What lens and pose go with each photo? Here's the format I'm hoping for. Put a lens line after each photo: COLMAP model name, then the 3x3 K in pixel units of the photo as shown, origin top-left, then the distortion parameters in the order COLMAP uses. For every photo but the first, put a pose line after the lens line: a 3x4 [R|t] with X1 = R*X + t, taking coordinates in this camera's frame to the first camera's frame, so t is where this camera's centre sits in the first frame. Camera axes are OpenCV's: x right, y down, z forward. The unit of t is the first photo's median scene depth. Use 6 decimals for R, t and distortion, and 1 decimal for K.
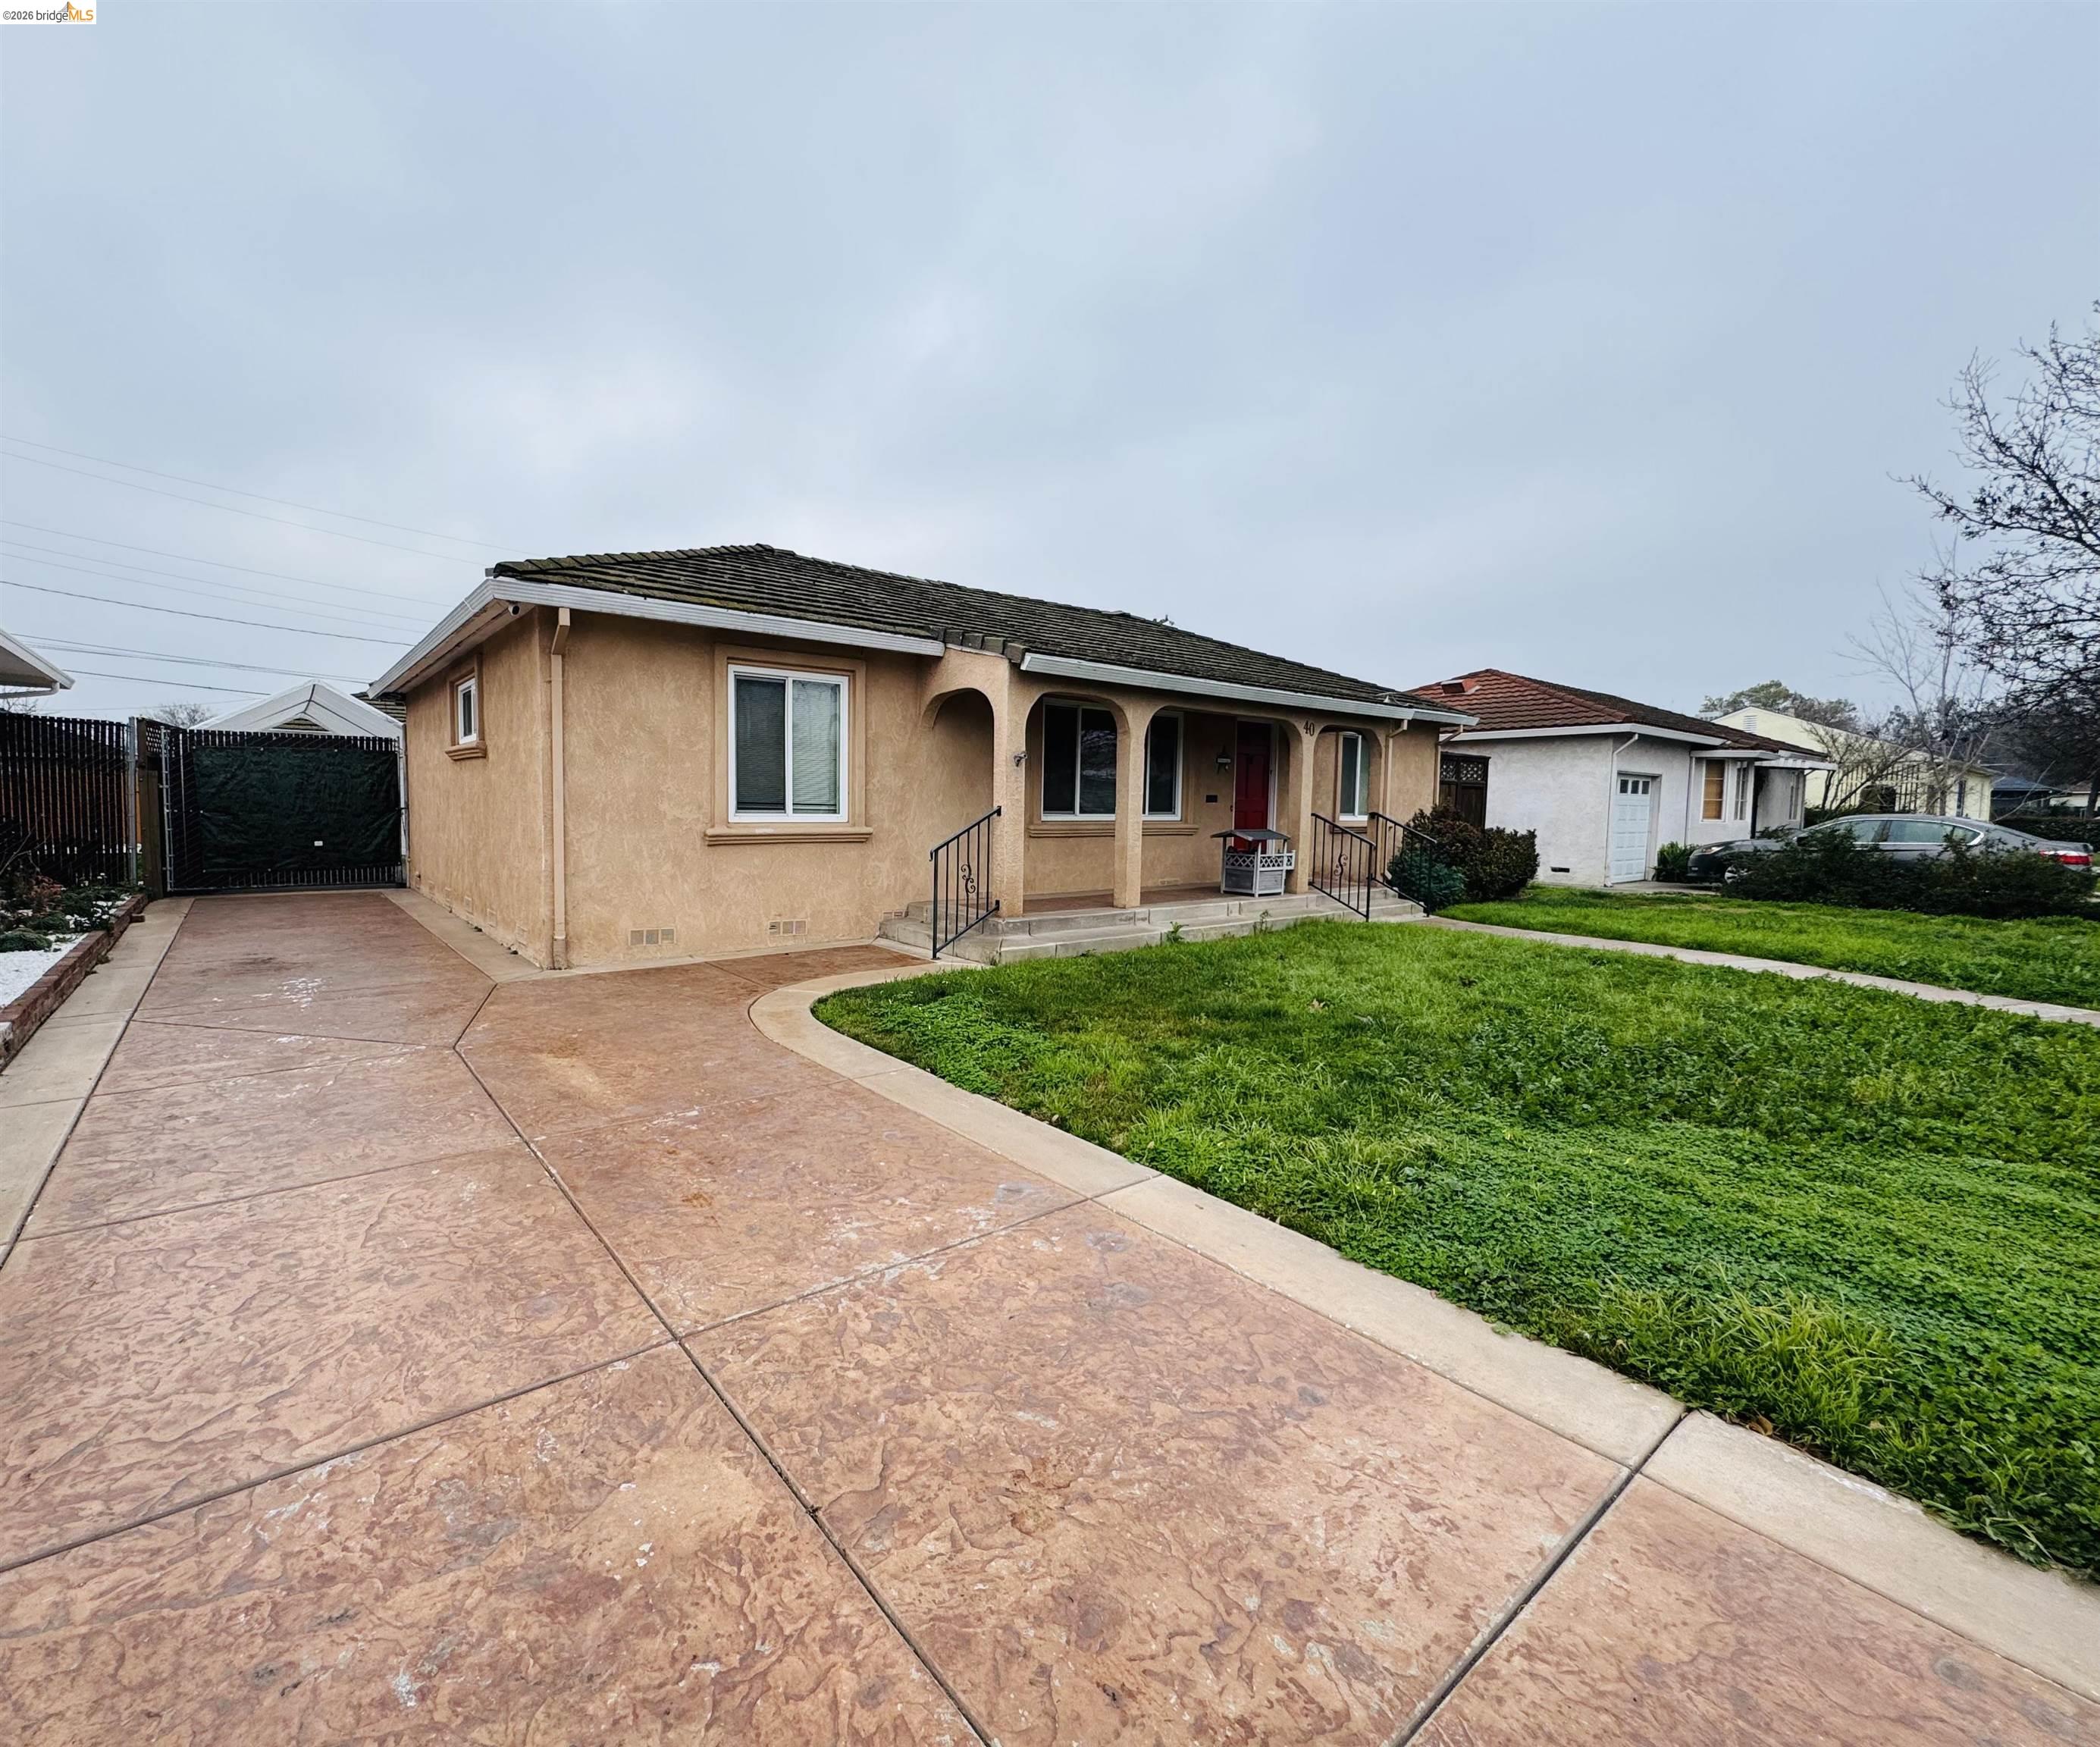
lens RADIAL K [[929.0, 0, 934.1], [0, 929.0, 873.1], [0, 0, 1]] dist [-0.000925, 0.000097]
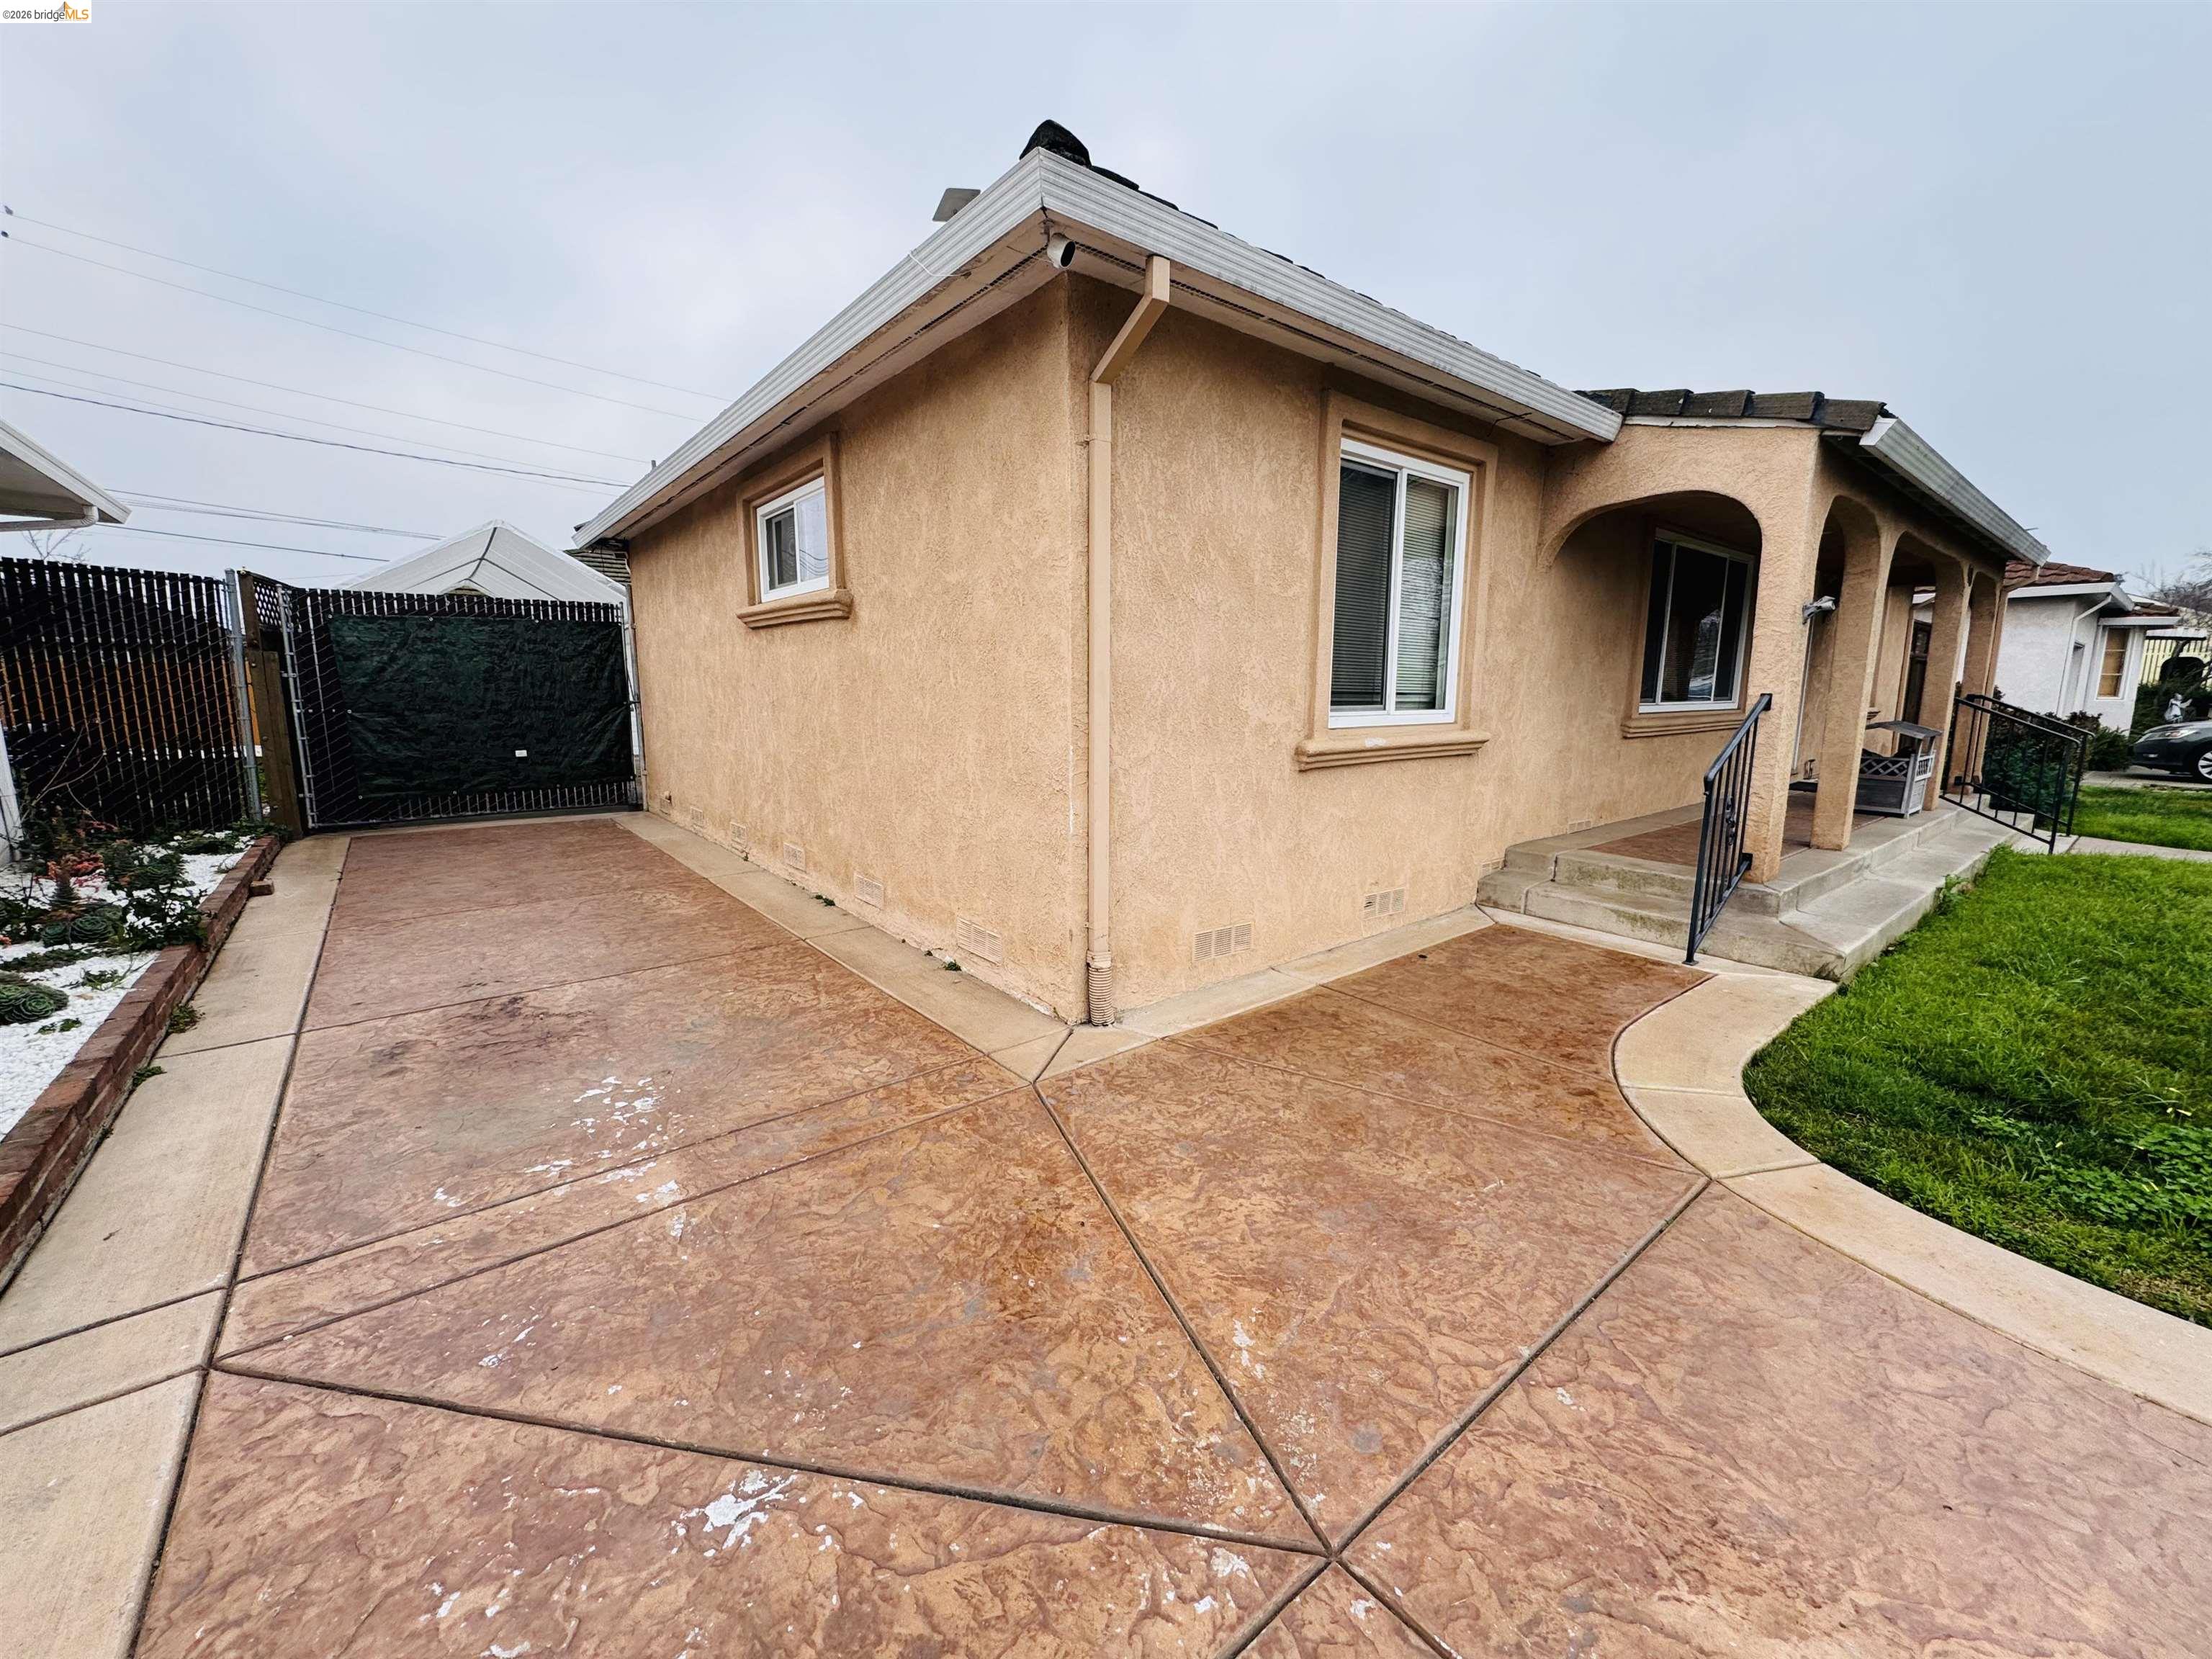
lens RADIAL K [[882.8, 0, 1104.1], [0, 882.8, 829.3], [0, 0, 1]] dist [-0.000630, -0.000163]
pose [[0.999140, -0.016043, 0.038239, -0.334870], [0.012699, 0.996202, 0.086139, -0.037060], [-0.039476, -0.085579, 0.995549, 0.416803]]
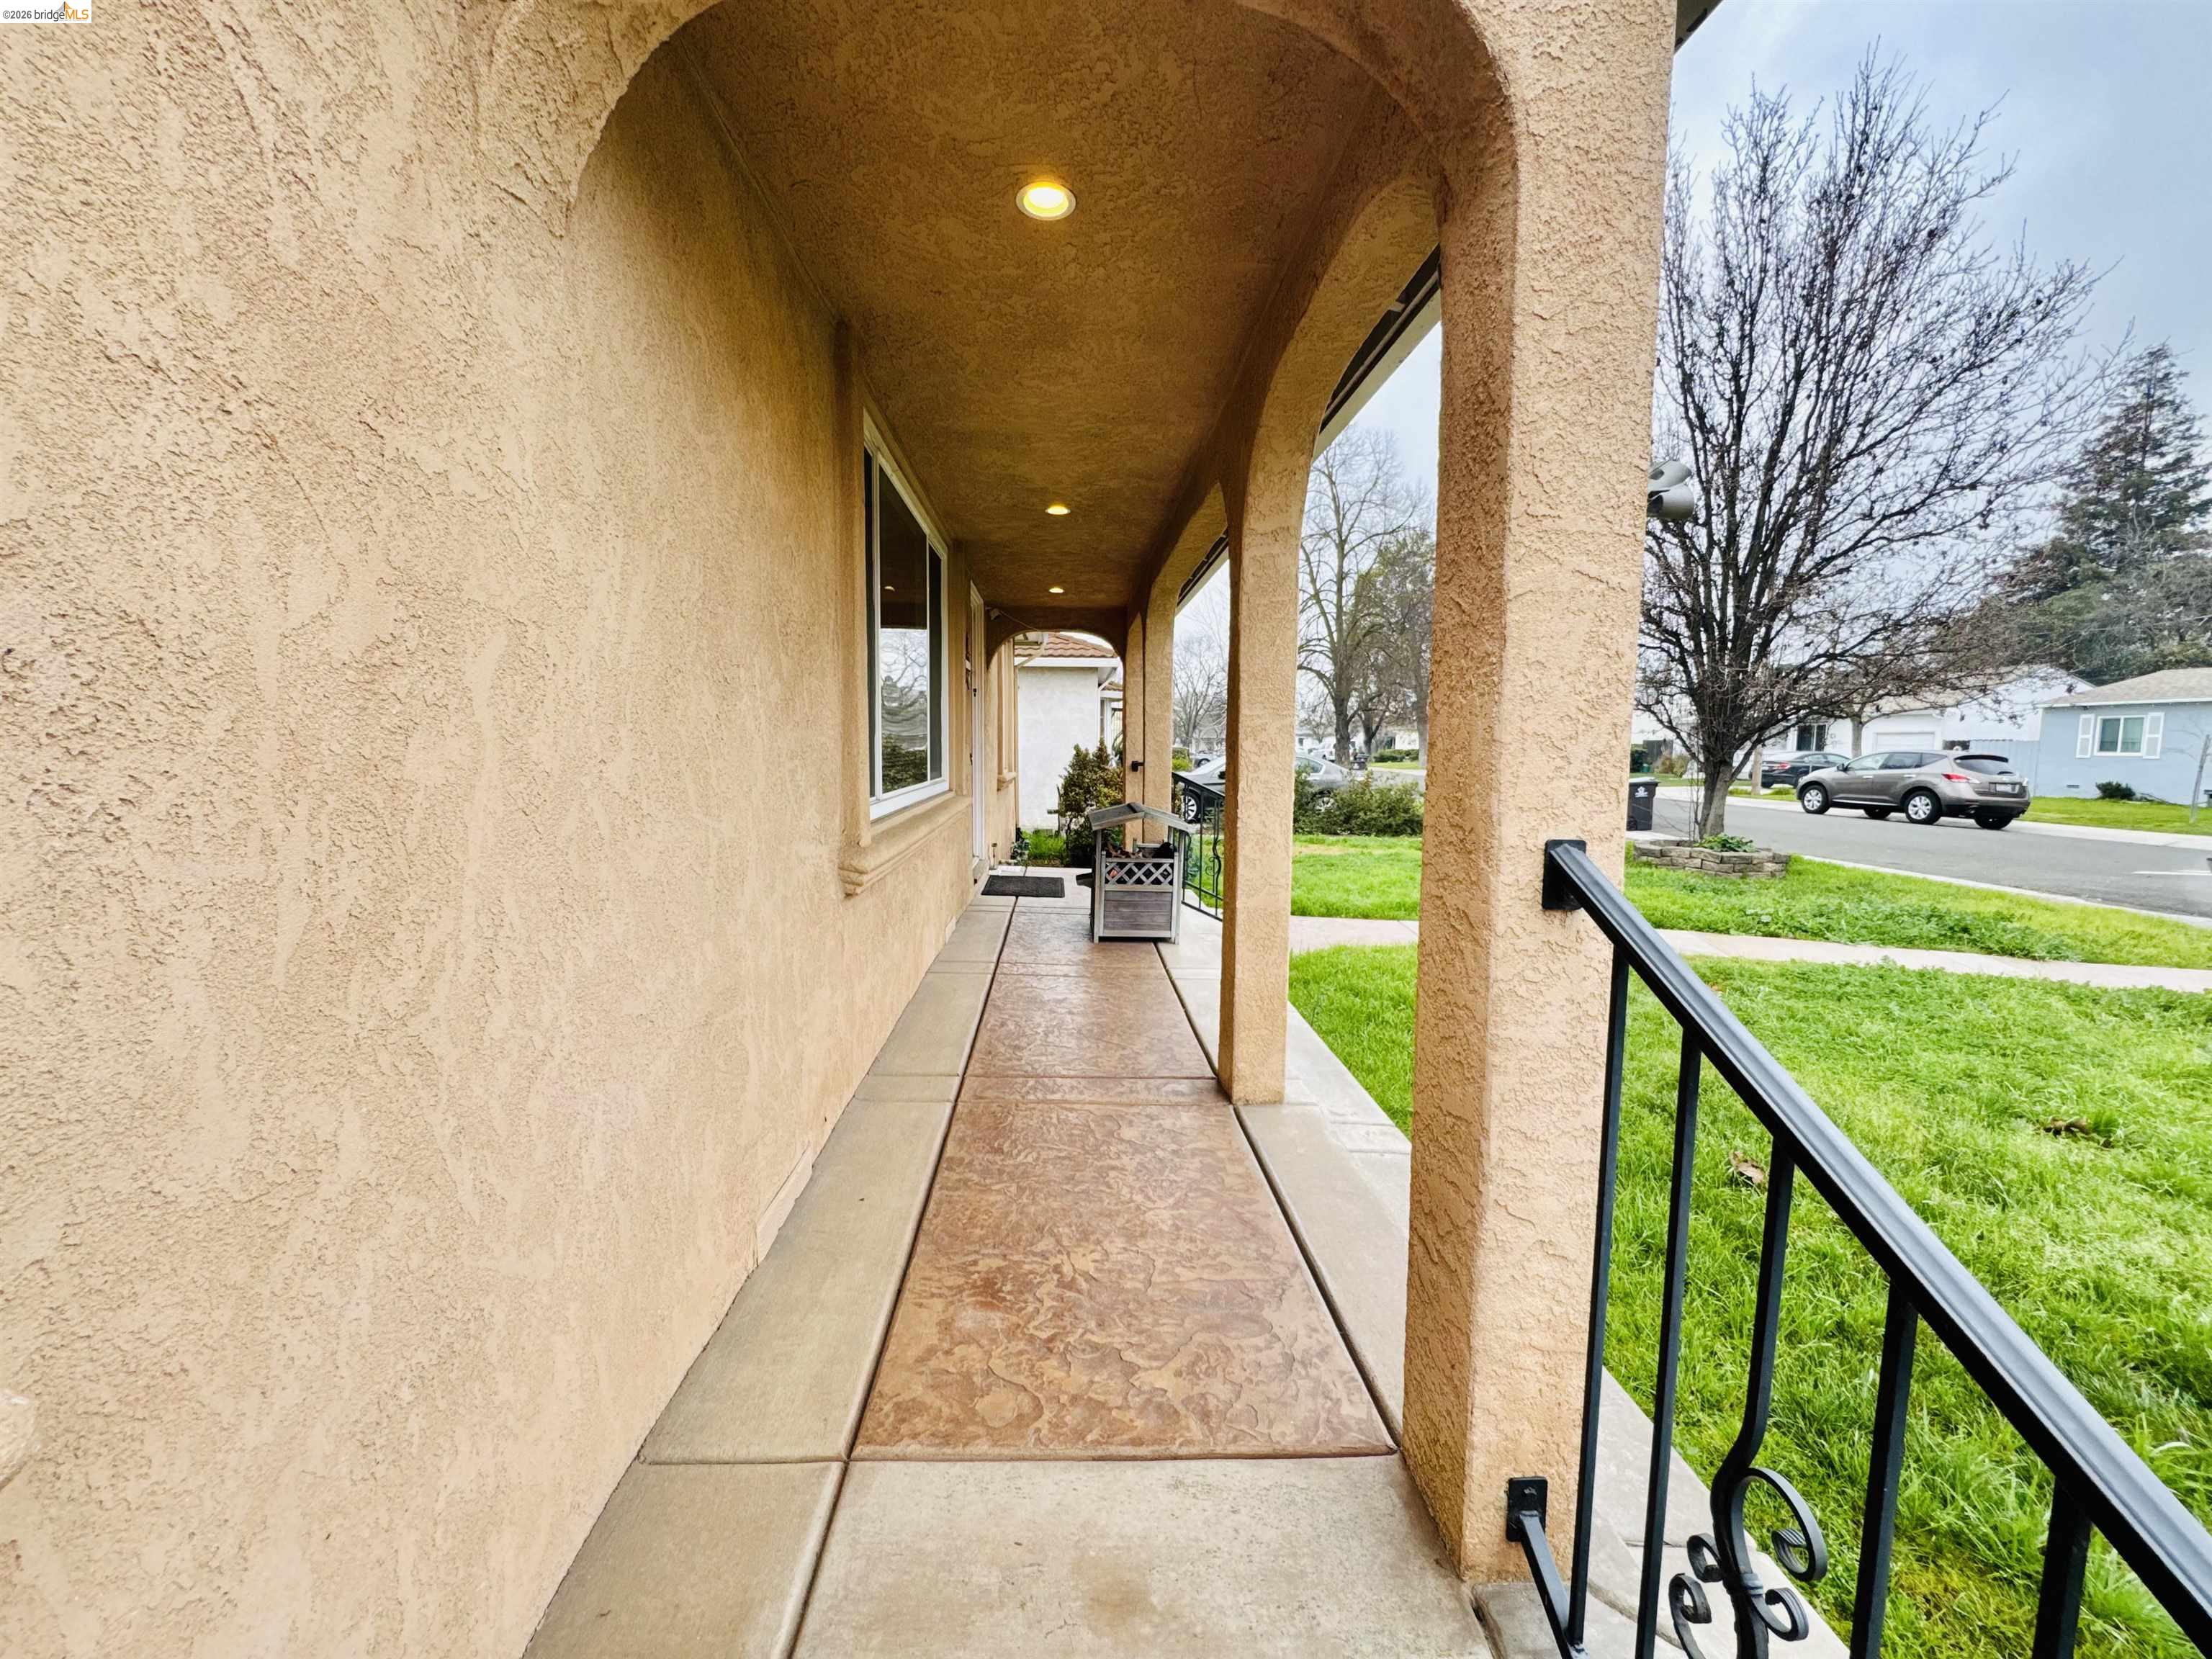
lens RADIAL K [[882.8, 0, 1104.1], [0, 882.8, 829.3], [0, 0, 1]] dist [-0.000630, -0.000163]
pose [[0.558637, -0.080435, 0.825503, -0.070600], [0.052044, 0.996725, 0.061899, -0.076578], [-0.827778, 0.008383, 0.560994, 0.888886]]
